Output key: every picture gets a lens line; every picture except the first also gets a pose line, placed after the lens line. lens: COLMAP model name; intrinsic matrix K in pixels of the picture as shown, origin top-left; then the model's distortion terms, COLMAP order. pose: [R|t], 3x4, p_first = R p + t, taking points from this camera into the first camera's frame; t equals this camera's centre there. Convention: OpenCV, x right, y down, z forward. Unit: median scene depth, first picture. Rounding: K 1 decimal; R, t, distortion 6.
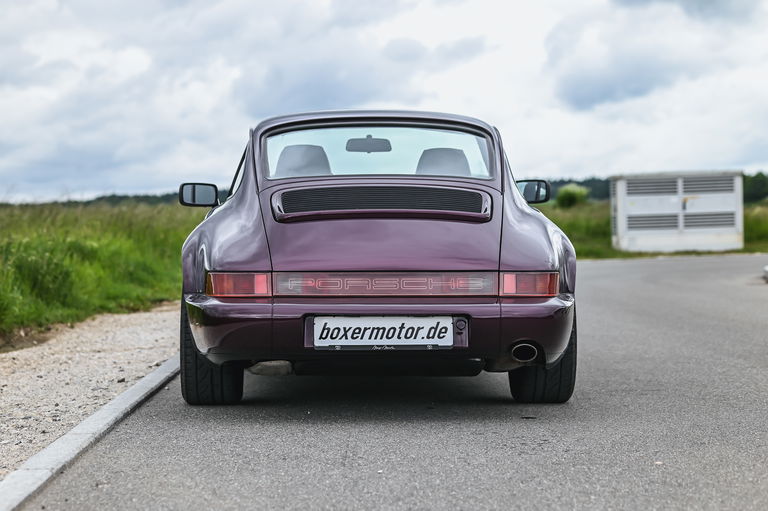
lens RADIAL K [[1847.6, 0, 383.0], [0, 1847.6, 254.8], [0, 0, 1]] dist [0.209578, 0.000000]
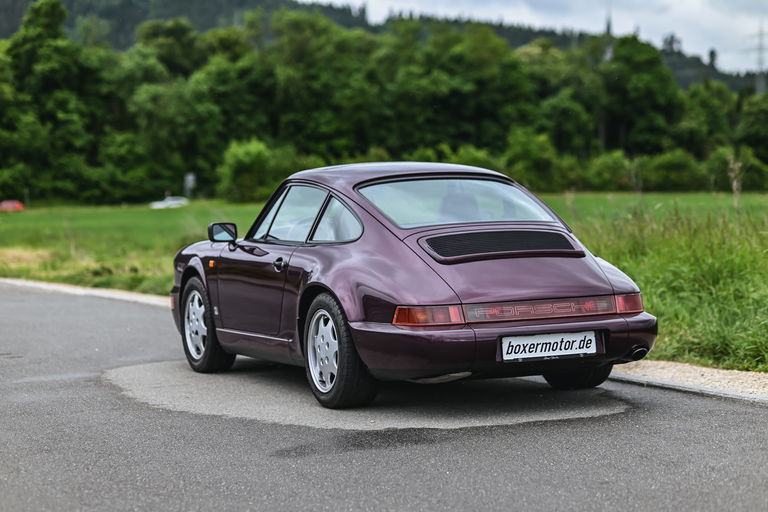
lens RADIAL K [[1847.6, 0, 385.5], [0, 1847.6, 256.2], [0, 0, 1]] dist [0.209578, 0.000000]
pose [[0.921366, -0.042921, 0.386320, -0.616879], [0.034721, 0.999000, 0.028181, -0.063721], [-0.387143, -0.012552, 0.921934, -0.175313]]
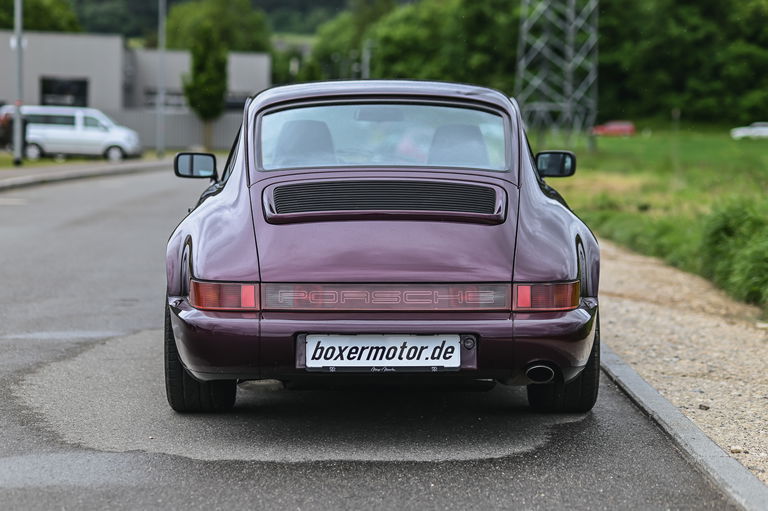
lens RADIAL K [[1847.6, 0, 385.7], [0, 1847.6, 253.9], [0, 0, 1]] dist [0.209578, 0.000000]
pose [[0.999789, 0.003225, -0.020263, 0.019585], [-0.002056, 0.998346, 0.057455, -0.057600], [0.020415, -0.057402, 0.998142, 0.103152]]
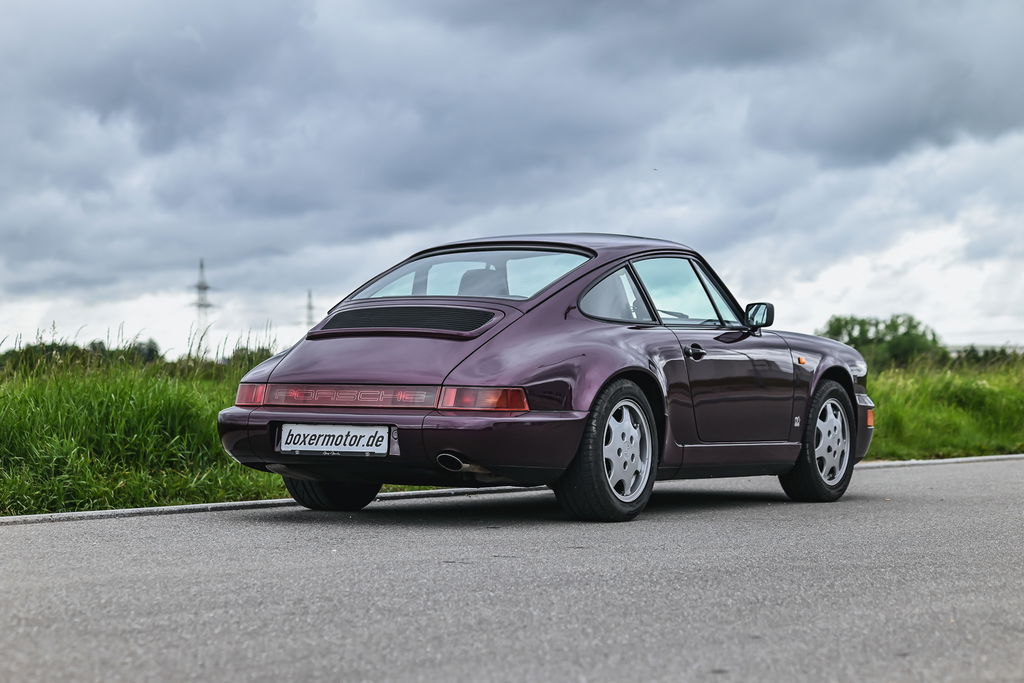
lens RADIAL K [[2463.5, 0, 511.5], [0, 2463.5, 342.7], [0, 0, 1]] dist [0.209578, 0.000000]
pose [[0.855930, 0.005408, -0.517063, 0.836404], [-0.023655, 0.999308, -0.028706, 0.024358], [0.516550, 0.036801, 0.855466, -0.184984]]
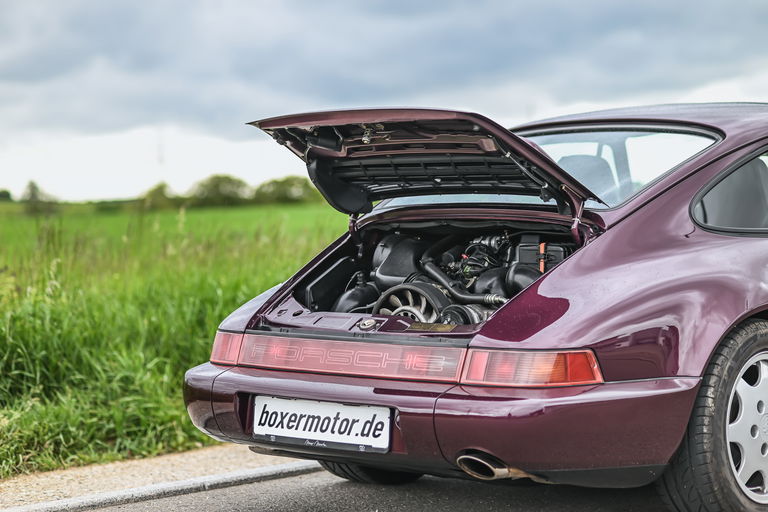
lens RADIAL K [[1847.6, 0, 382.3], [0, 1847.6, 254.0], [0, 0, 1]] dist [0.209578, 0.000000]
pose [[0.735513, 0.017832, -0.677275, 0.522435], [-0.006437, 0.999792, 0.019333, -0.040493], [0.677480, -0.009860, 0.735475, 0.469610]]
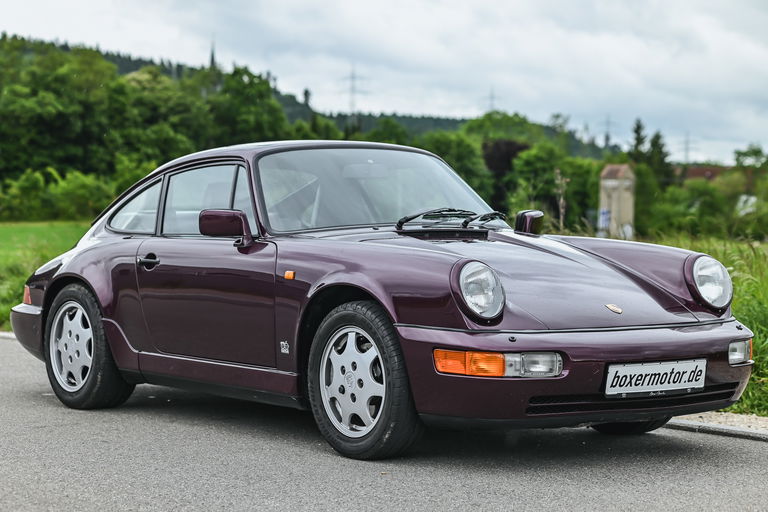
lens RADIAL K [[1847.6, 0, 382.3], [0, 1847.6, 258.0], [0, 0, 1]] dist [0.209578, 0.000000]
pose [[0.815090, -0.010365, 0.579241, -0.710001], [0.001578, 0.999876, 0.015671, -0.039728], [-0.579332, -0.011859, 0.815006, 0.259916]]
